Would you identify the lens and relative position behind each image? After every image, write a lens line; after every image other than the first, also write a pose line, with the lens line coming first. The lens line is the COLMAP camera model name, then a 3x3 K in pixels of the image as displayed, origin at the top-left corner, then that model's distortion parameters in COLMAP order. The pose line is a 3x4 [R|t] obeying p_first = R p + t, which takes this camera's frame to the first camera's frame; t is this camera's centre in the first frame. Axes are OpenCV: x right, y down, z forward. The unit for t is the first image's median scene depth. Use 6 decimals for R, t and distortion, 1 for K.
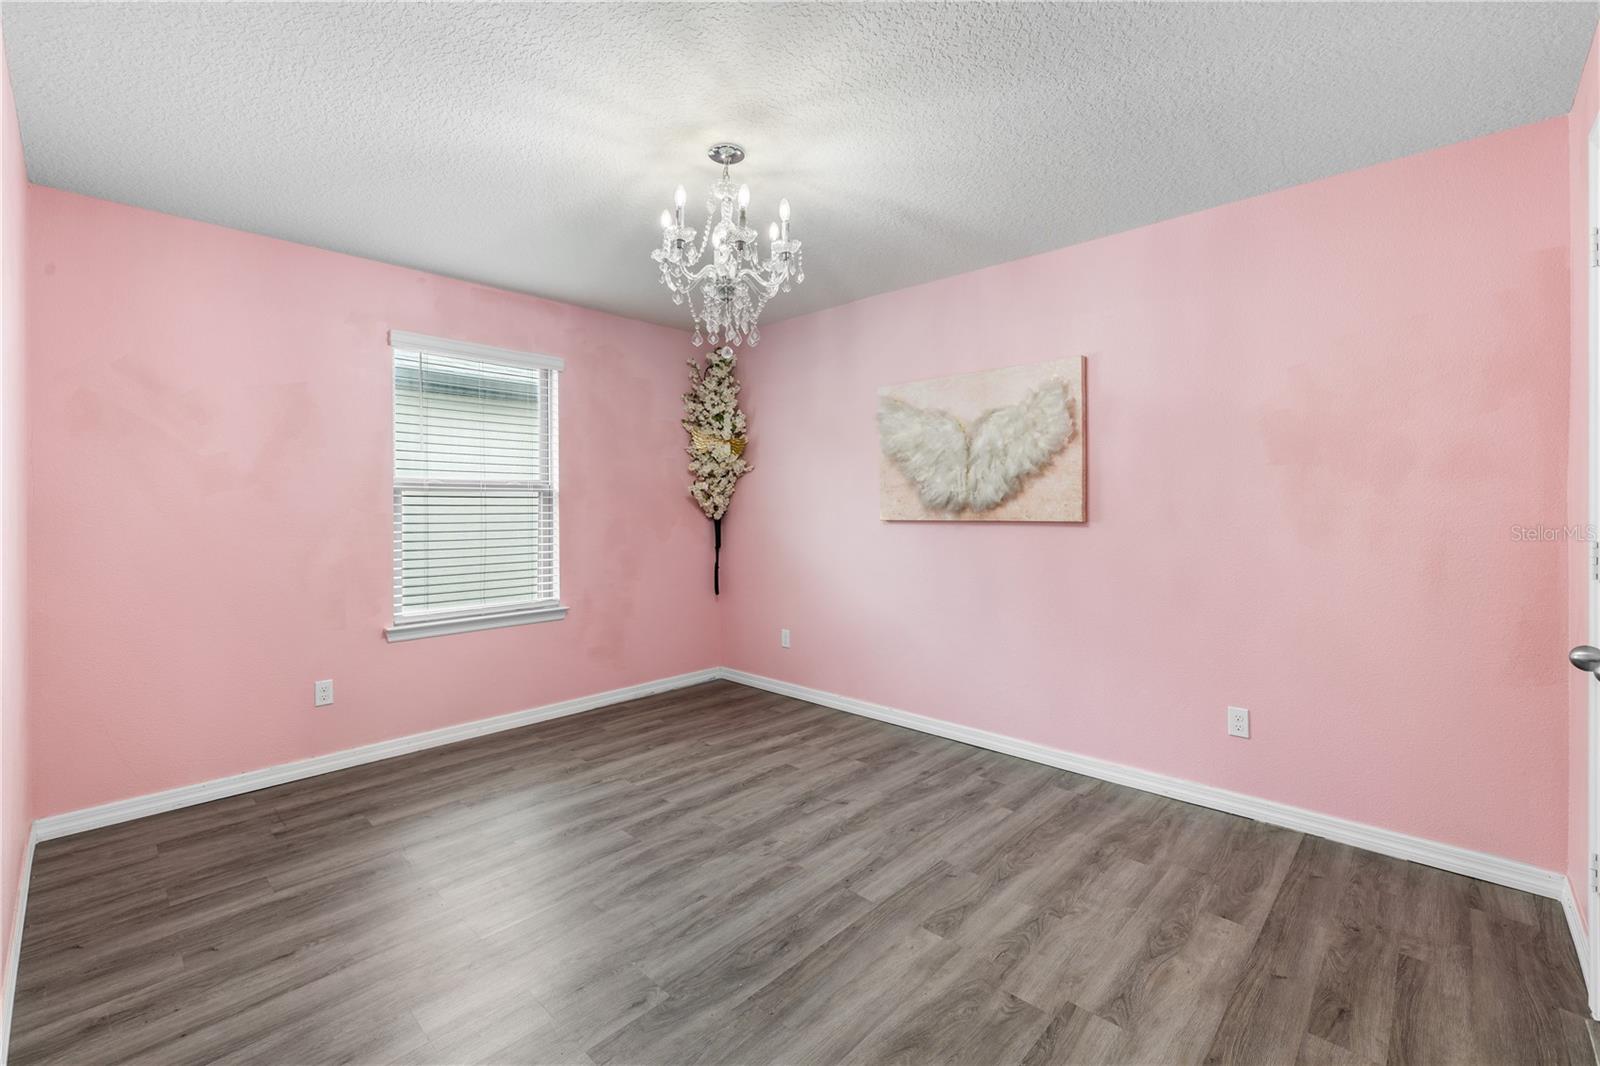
lens RADIAL K [[682.6, 0, 787.9], [0, 682.6, 510.7], [0, 0, 1]] dist [0.000085, -0.000206]
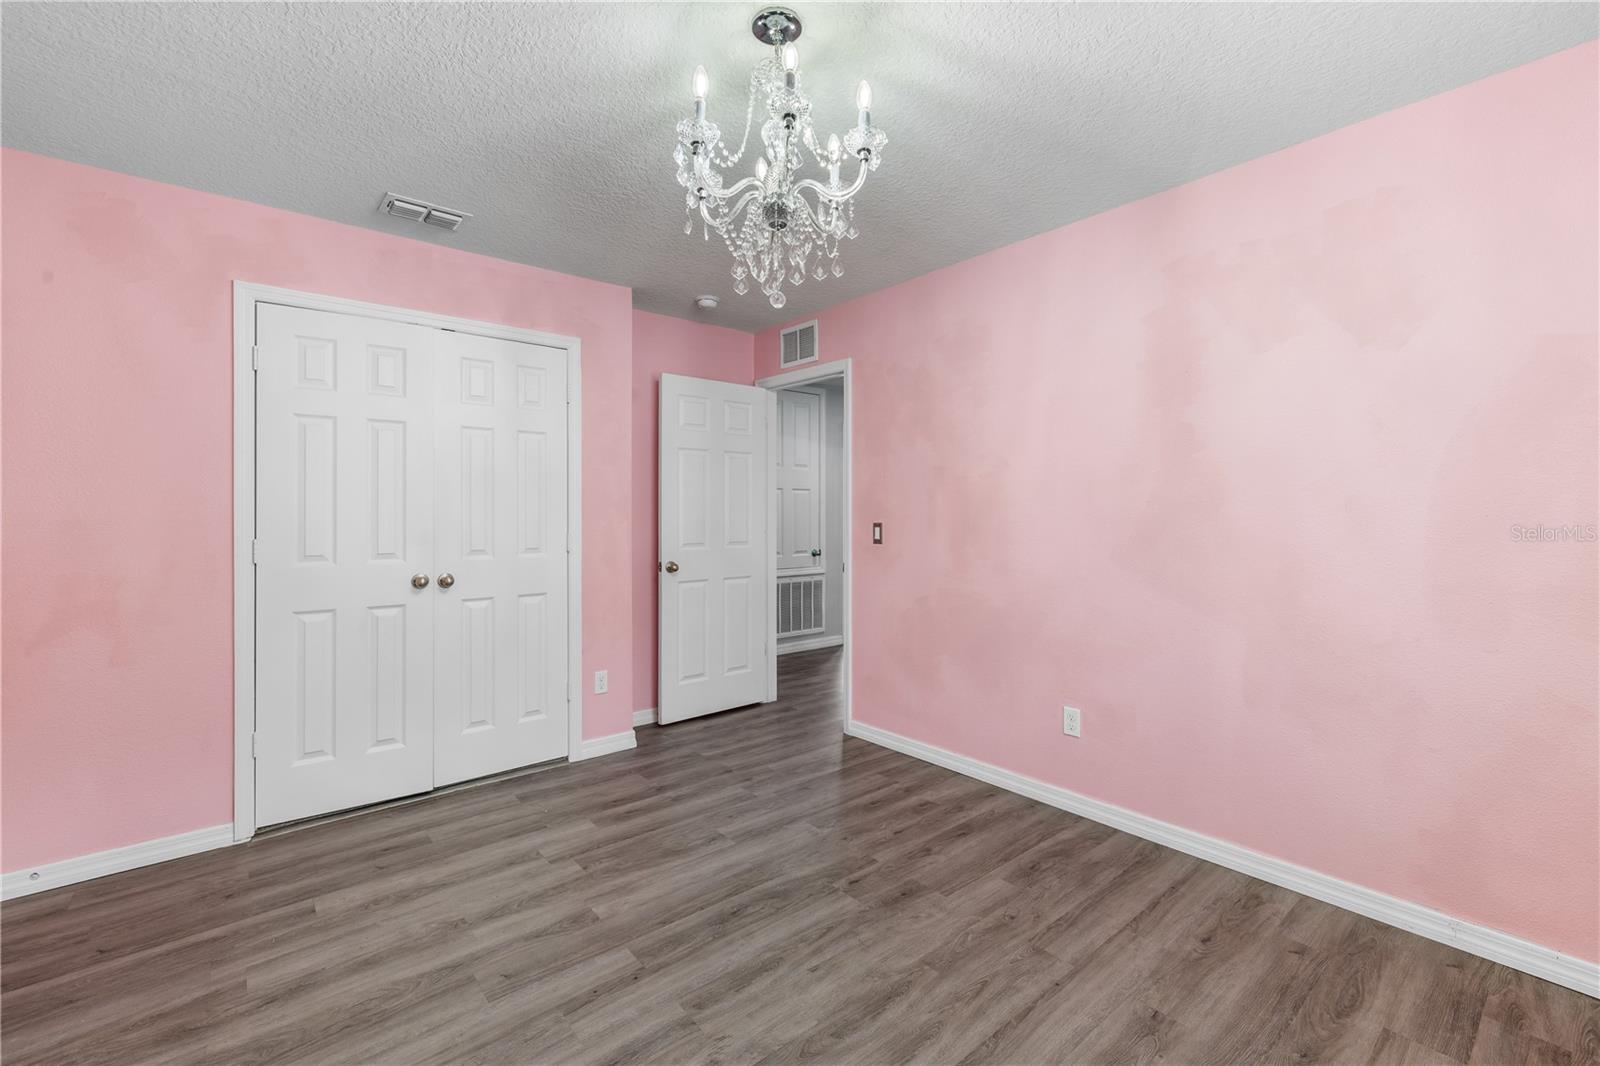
lens RADIAL K [[682.6, 0, 787.9], [0, 682.6, 510.7], [0, 0, 1]] dist [0.000085, -0.000206]
pose [[-0.992890, 0.006659, 0.118848, -0.214595], [0.007116, 0.999969, 0.003422, -0.015887], [-0.118821, 0.004244, -0.992907, 1.987485]]
